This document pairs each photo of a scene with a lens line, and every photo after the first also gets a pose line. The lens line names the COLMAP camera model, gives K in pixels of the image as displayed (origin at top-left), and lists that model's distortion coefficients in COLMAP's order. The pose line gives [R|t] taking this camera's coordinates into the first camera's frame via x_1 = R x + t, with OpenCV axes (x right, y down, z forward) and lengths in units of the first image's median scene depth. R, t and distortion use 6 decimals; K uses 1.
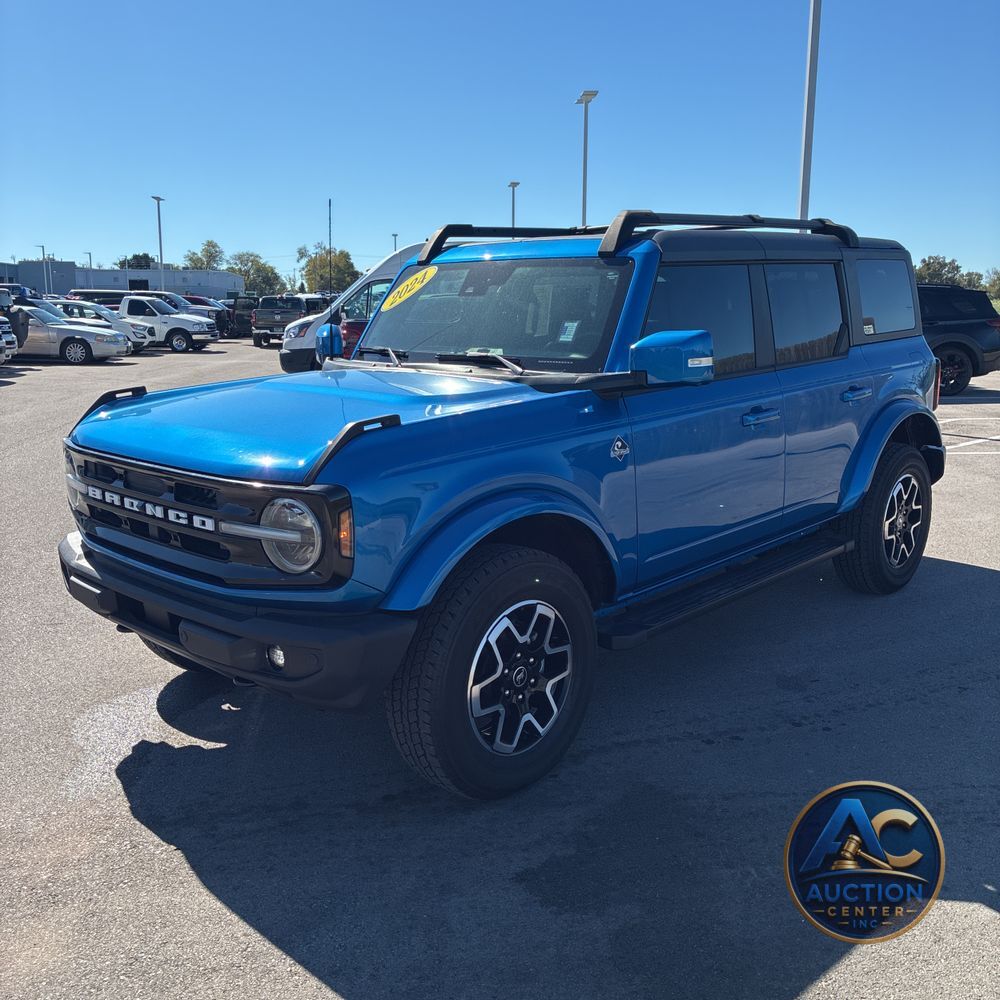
lens RADIAL K [[1026.2, 0, 500.1], [0, 1026.2, 487.9], [0, 0, 1]] dist [0.020194, -0.008558]
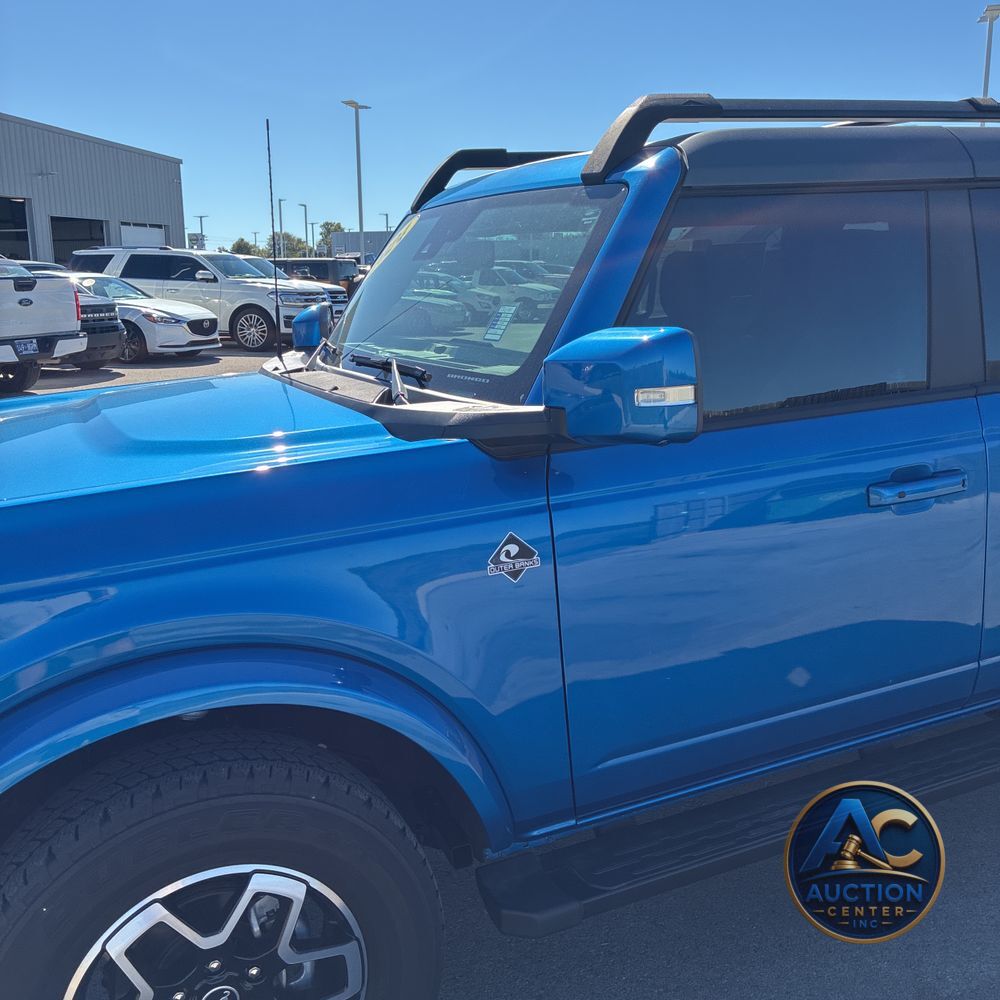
lens RADIAL K [[1016.4, 0, 494.3], [0, 1016.4, 490.2], [0, 0, 1]] dist [0.014919, 0.011626]
pose [[0.926667, 0.066720, -0.369913, 0.278742], [-0.053611, 0.997519, 0.045619, -0.090742], [0.372039, -0.022442, 0.927946, 0.509417]]
